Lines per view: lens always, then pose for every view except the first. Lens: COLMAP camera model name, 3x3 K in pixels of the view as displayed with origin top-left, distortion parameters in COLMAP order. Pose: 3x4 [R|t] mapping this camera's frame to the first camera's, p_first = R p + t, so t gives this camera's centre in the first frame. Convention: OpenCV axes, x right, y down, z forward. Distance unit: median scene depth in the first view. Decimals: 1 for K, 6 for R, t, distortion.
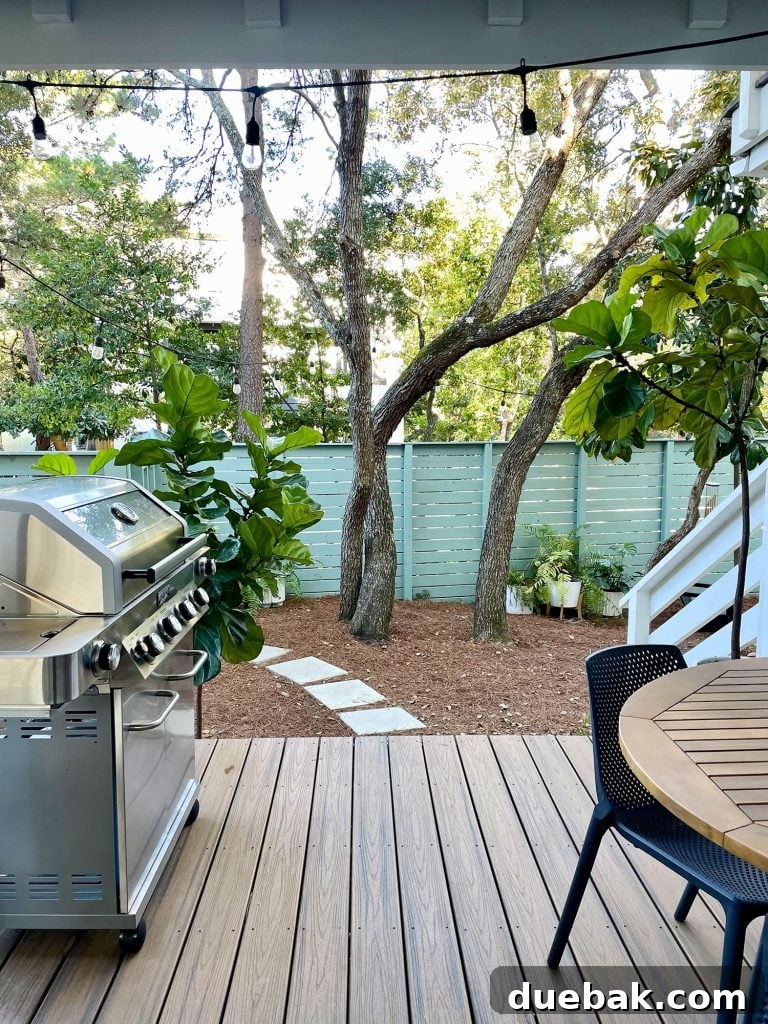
lens RADIAL K [[762.4, 0, 386.6], [0, 762.4, 521.1], [0, 0, 1]] dist [0.110245, -0.149290]
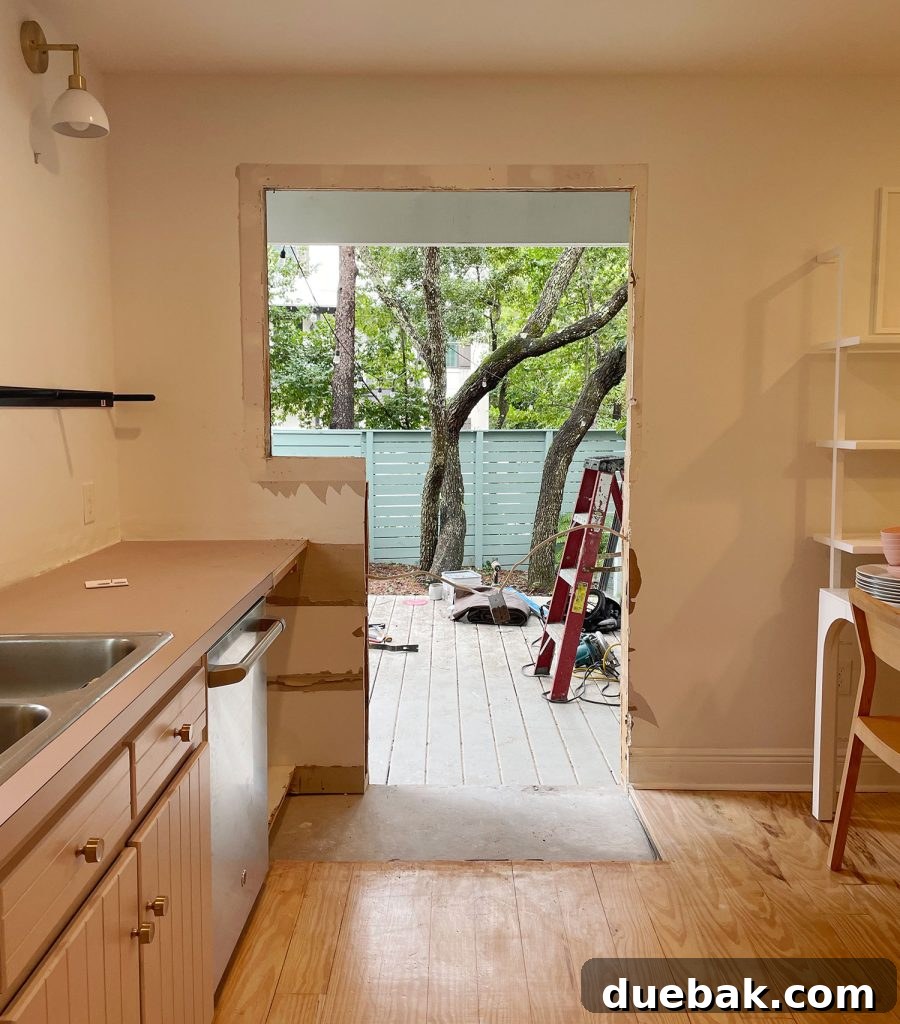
lens RADIAL K [[980.7, 0, 449.4], [0, 980.7, 485.0], [0, 0, 1]] dist [-0.000746, -0.000405]
pose [[0.999533, 0.007914, -0.029514, 0.034896], [-0.009241, 0.998941, -0.045077, 0.061317], [0.029126, 0.045329, 0.998547, -0.622473]]
